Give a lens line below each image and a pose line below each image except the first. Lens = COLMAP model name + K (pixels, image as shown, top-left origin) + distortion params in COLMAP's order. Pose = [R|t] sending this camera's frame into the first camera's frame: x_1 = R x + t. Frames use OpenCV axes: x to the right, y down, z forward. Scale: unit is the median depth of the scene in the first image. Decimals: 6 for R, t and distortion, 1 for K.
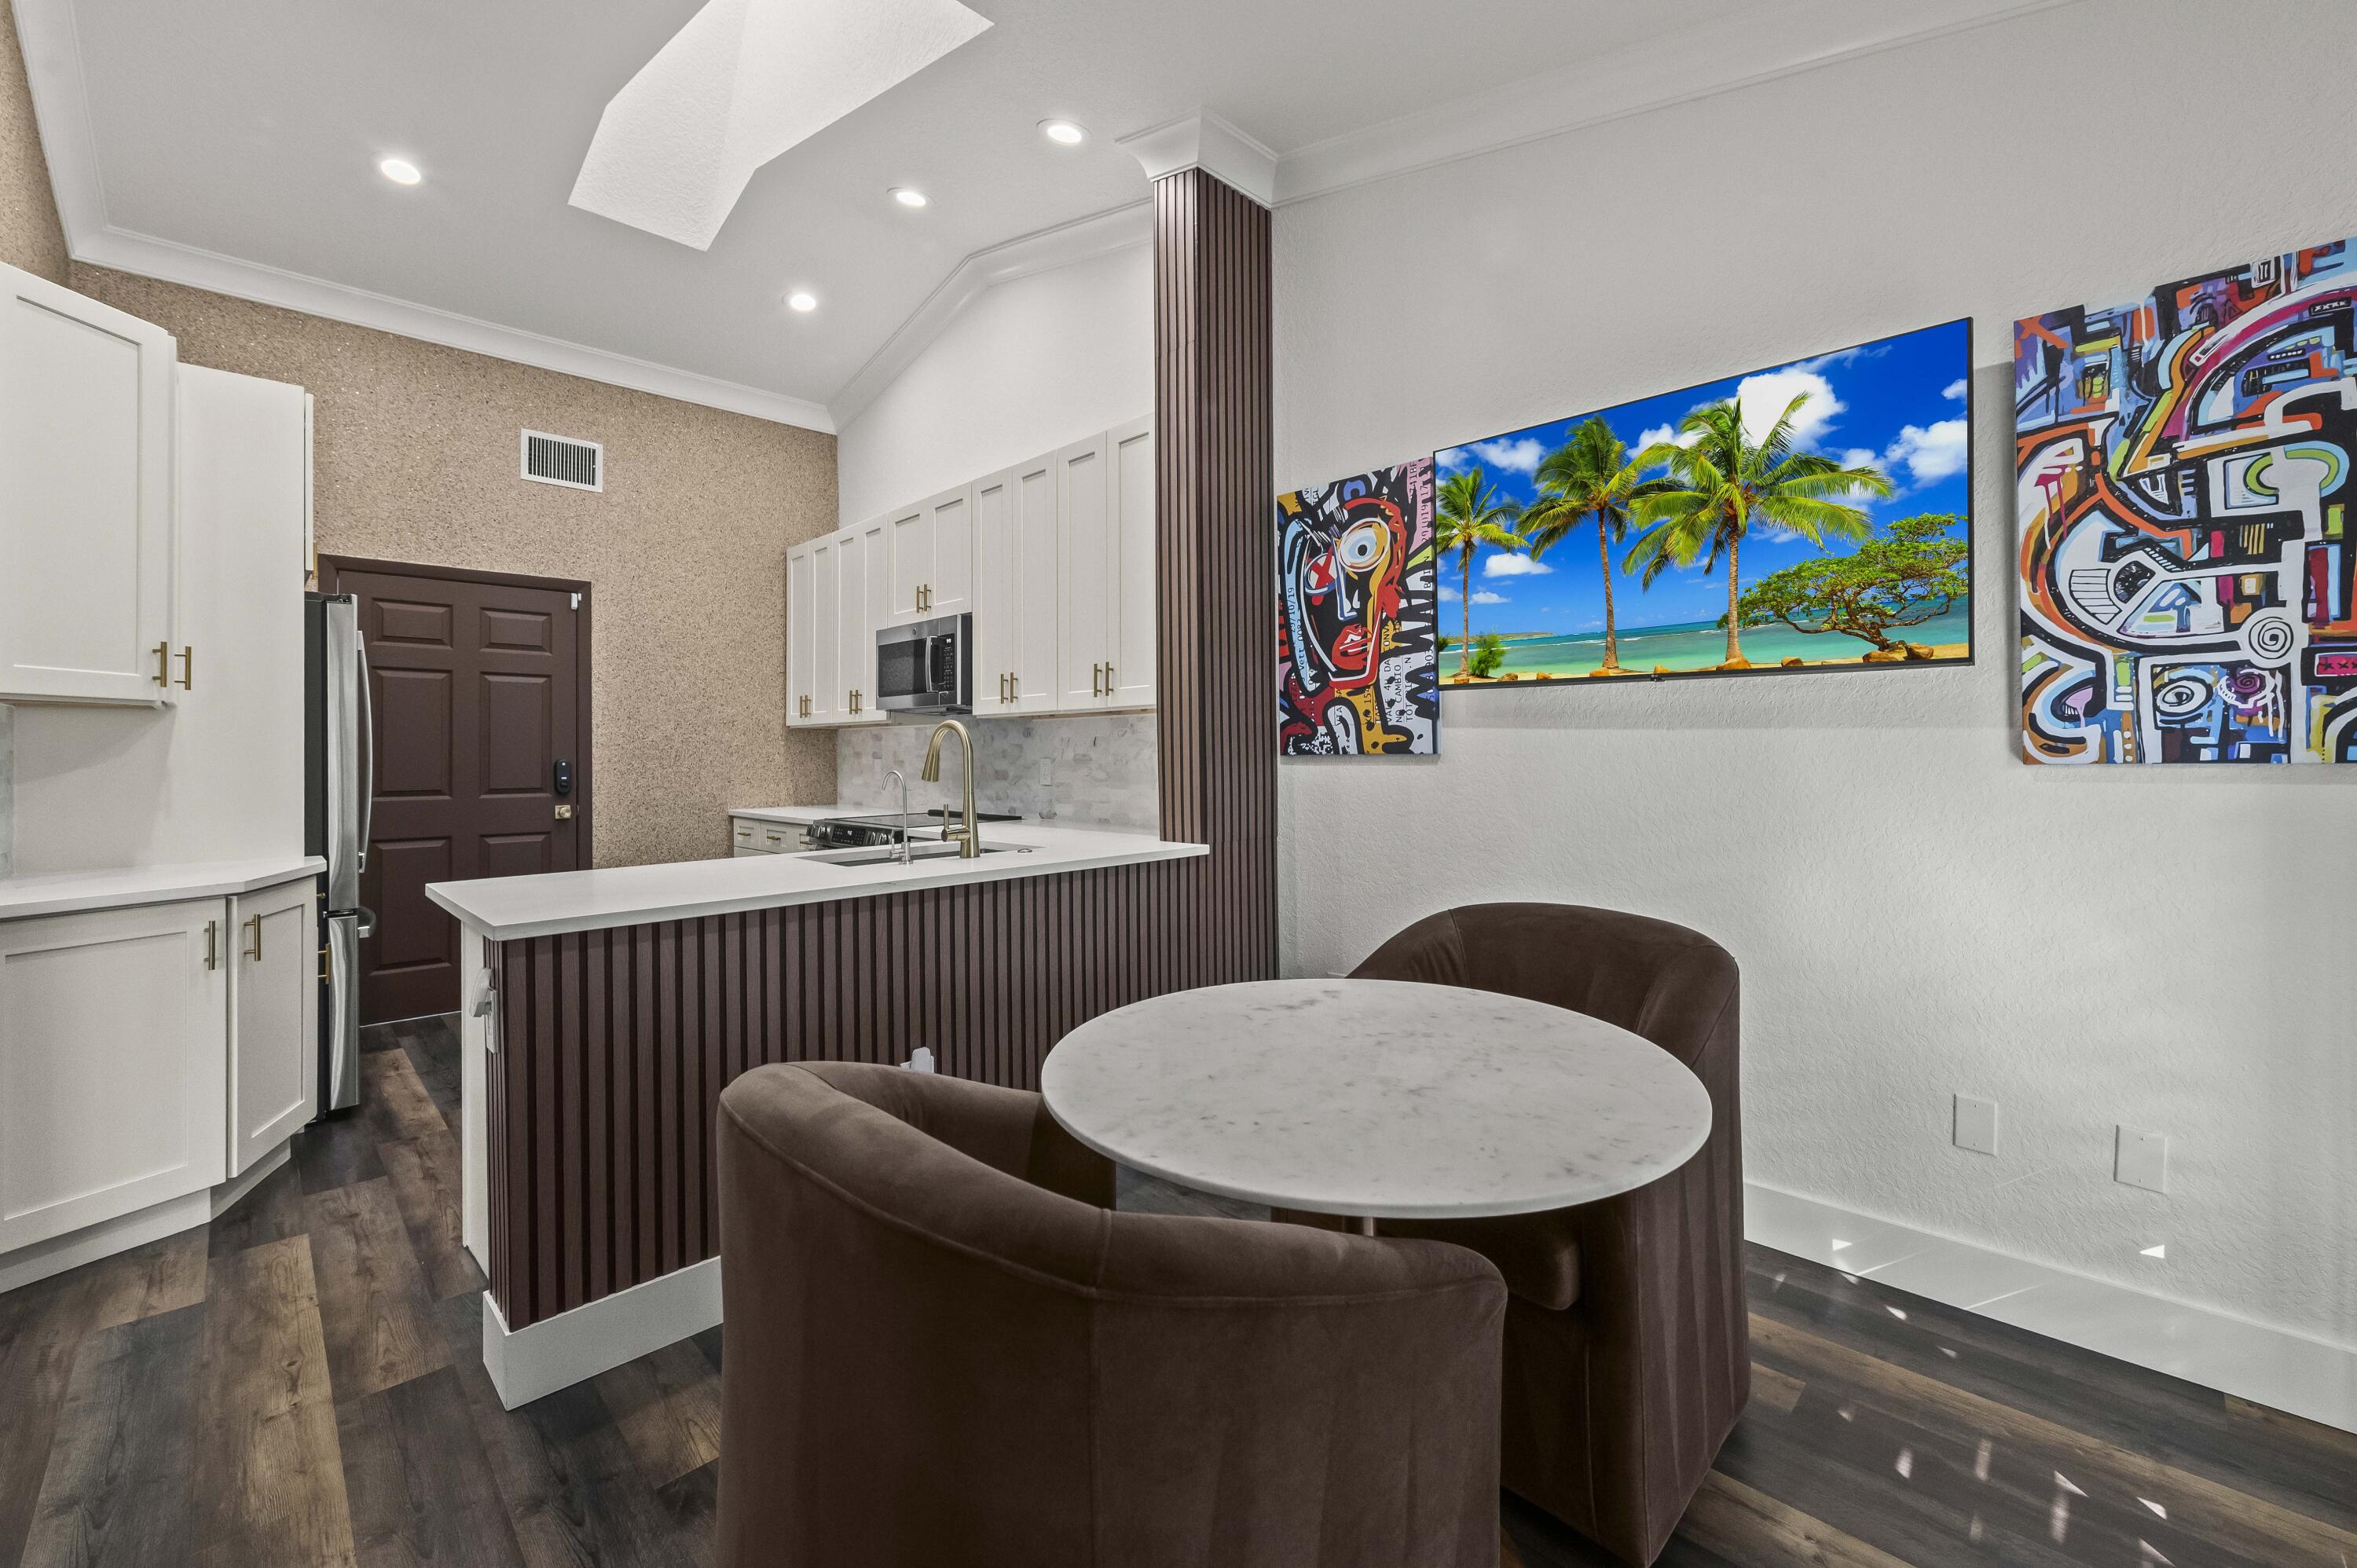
lens RADIAL K [[941.7, 0, 1187.7], [0, 941.7, 750.6], [0, 0, 1]] dist [0.000707, -0.000249]
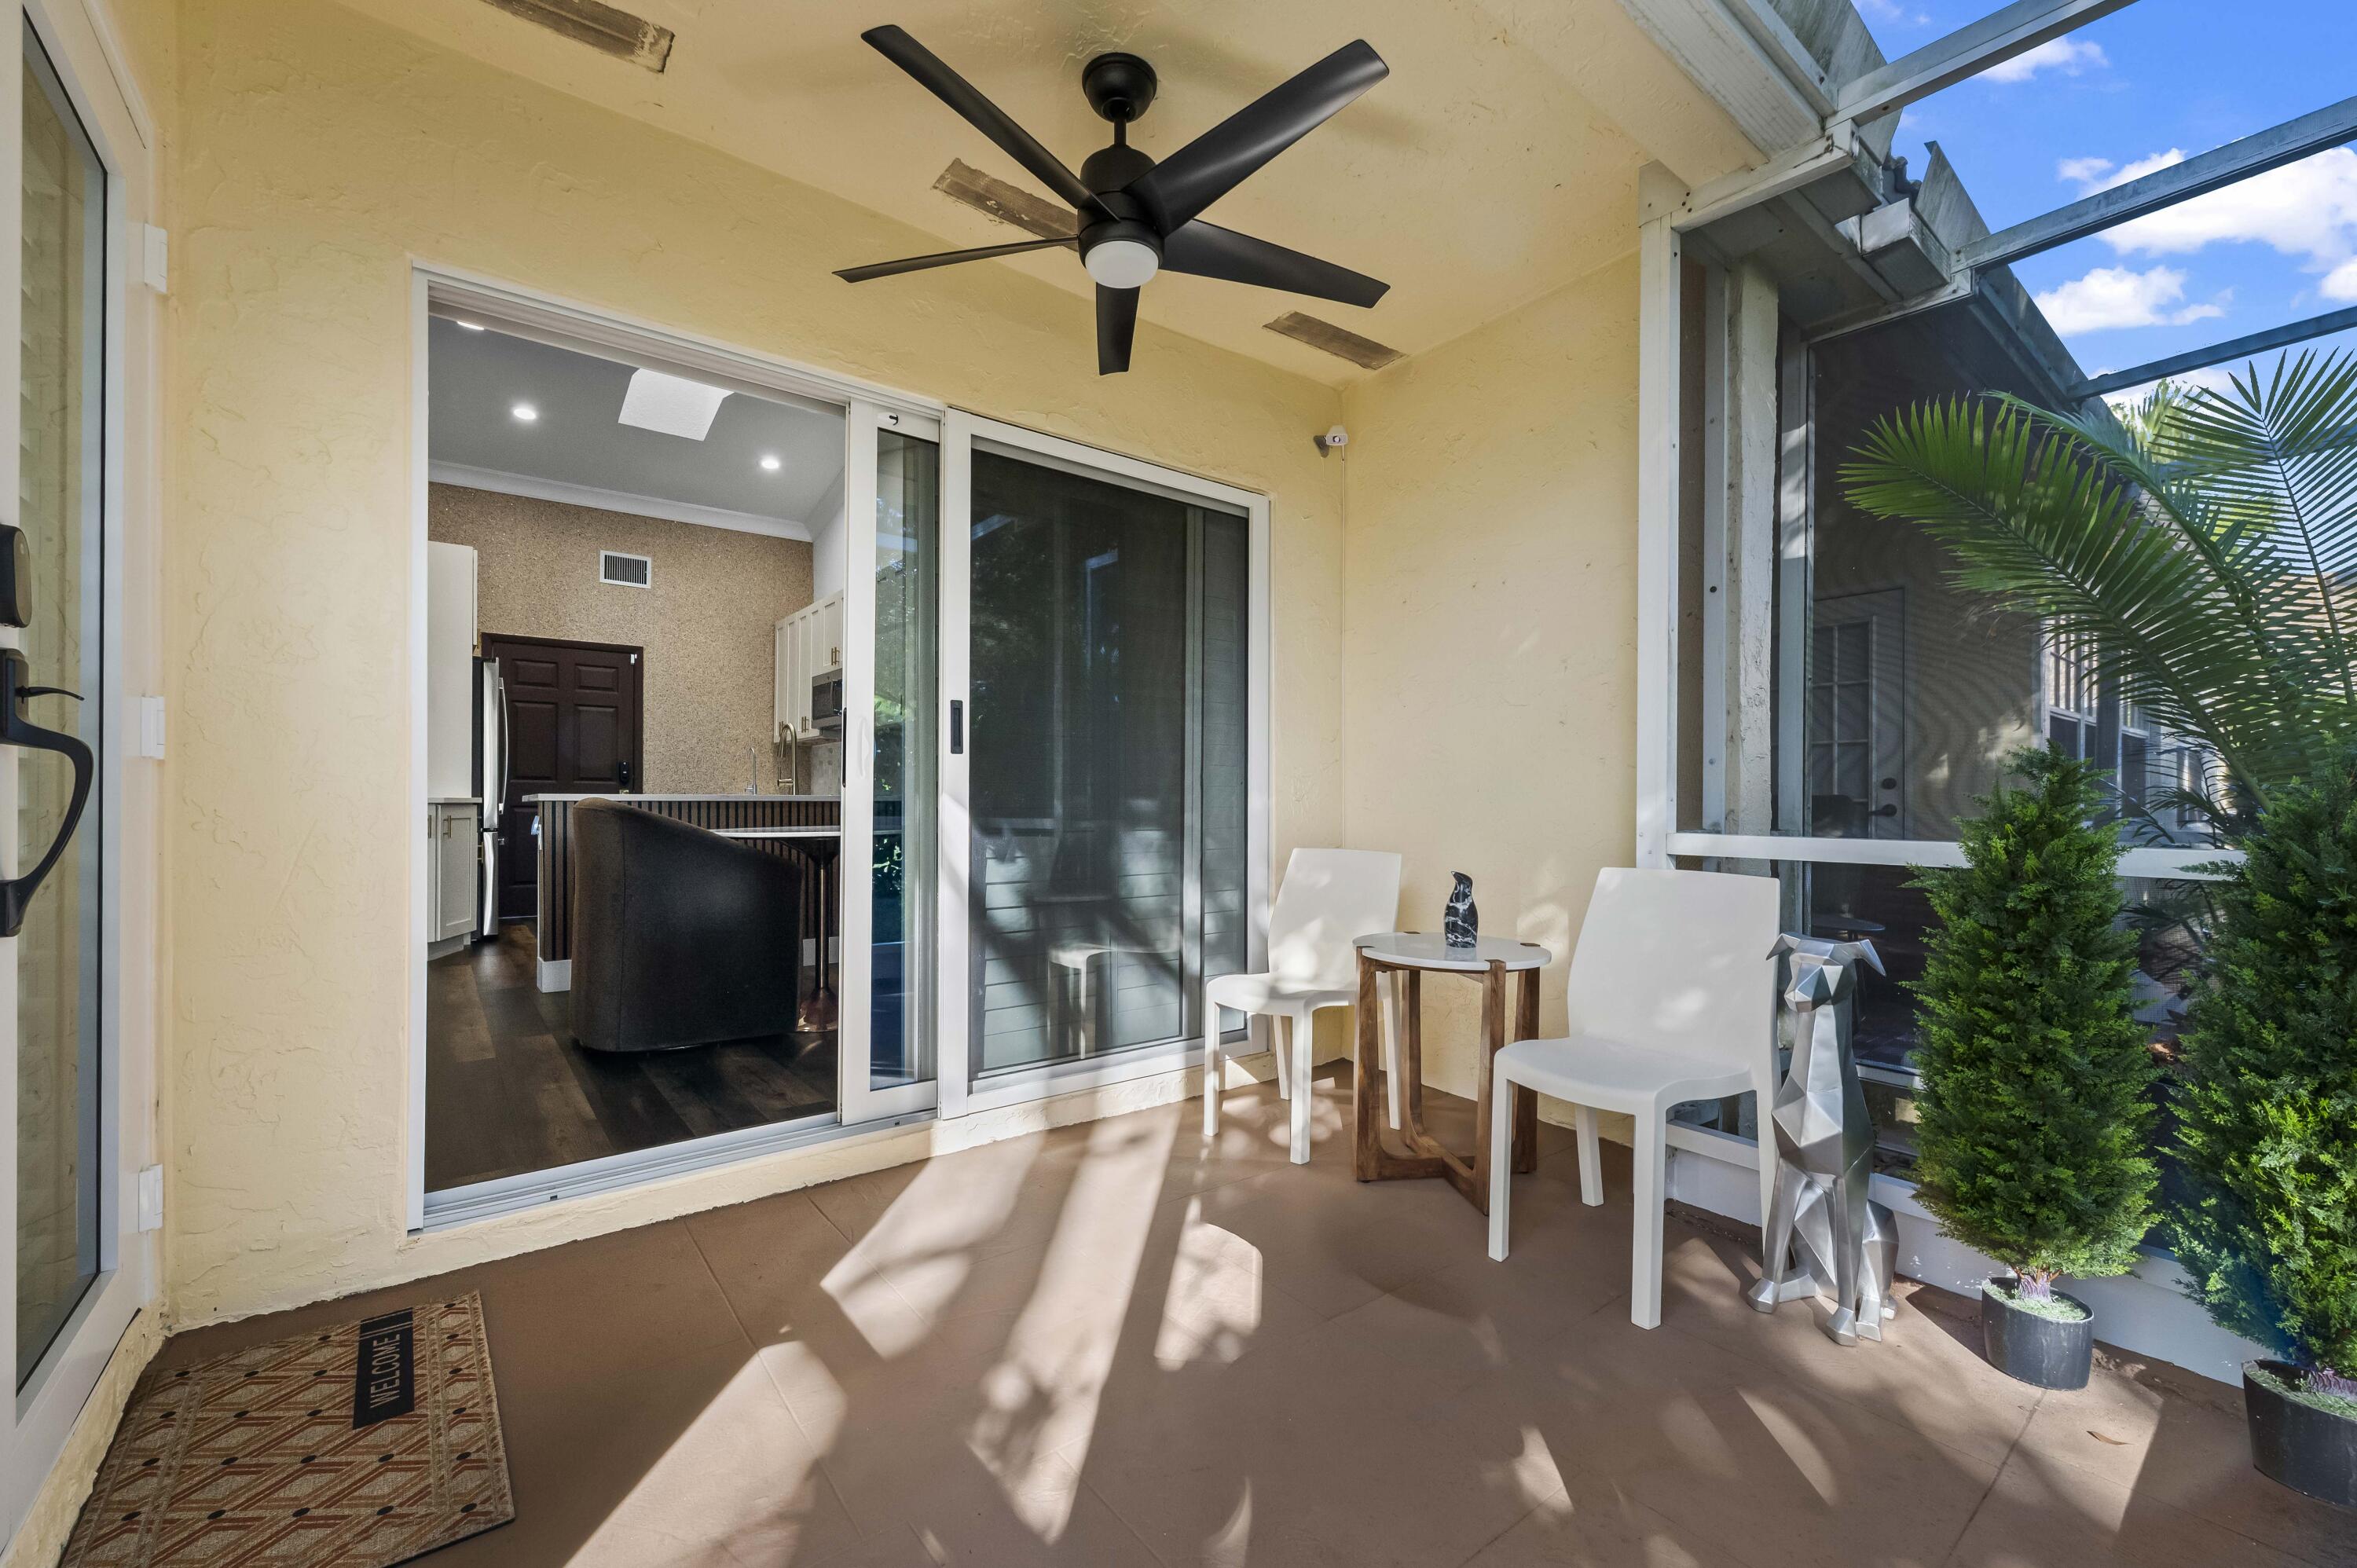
lens RADIAL K [[941.7, 0, 1192.5], [0, 941.7, 801.5], [0, 0, 1]] dist [0.000707, -0.000249]
pose [[0.994608, 0.007481, -0.103439, 0.500990], [-0.007516, 0.999972, 0.000048, 0.080669], [0.103437, 0.000729, 0.994636, -0.525250]]
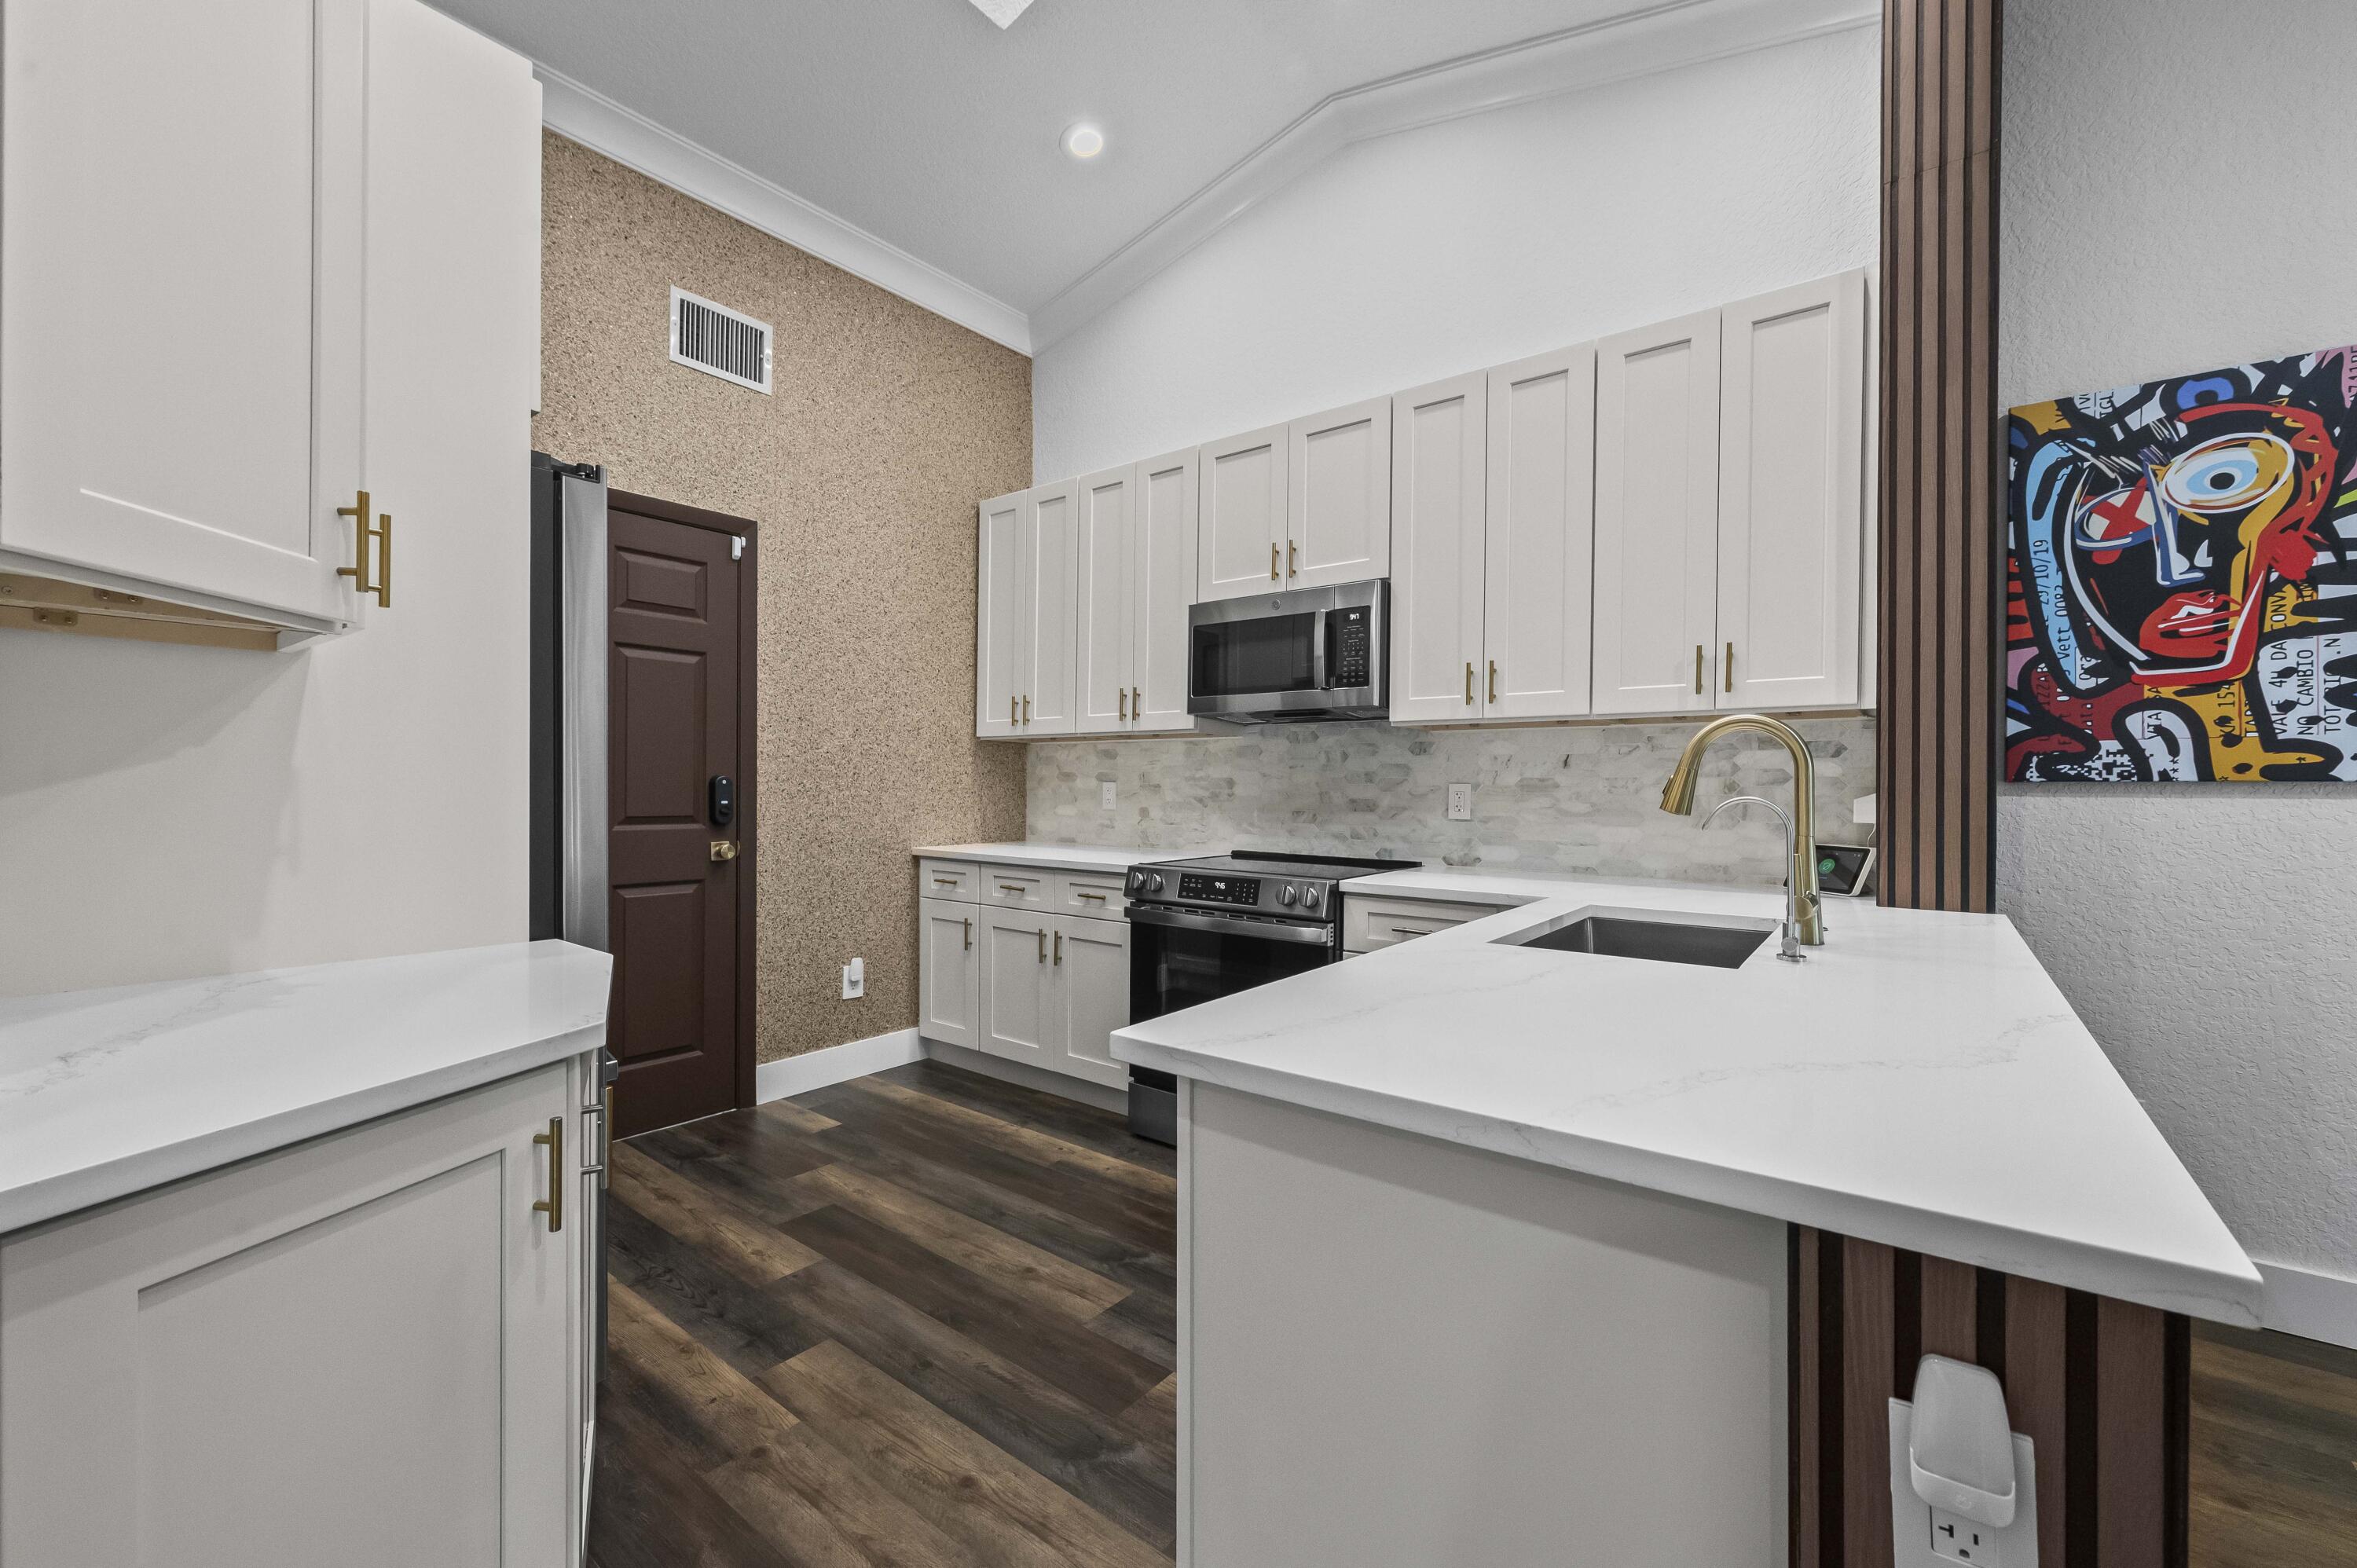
lens RADIAL K [[941.7, 0, 1196.9], [0, 941.7, 795.5], [0, 0, 1]] dist [0.000707, -0.000249]
pose [[0.991573, 0.013778, 0.128812, -0.464210], [-0.015332, 0.999821, 0.011085, 0.012970], [-0.128637, -0.012966, 0.991607, 0.307466]]
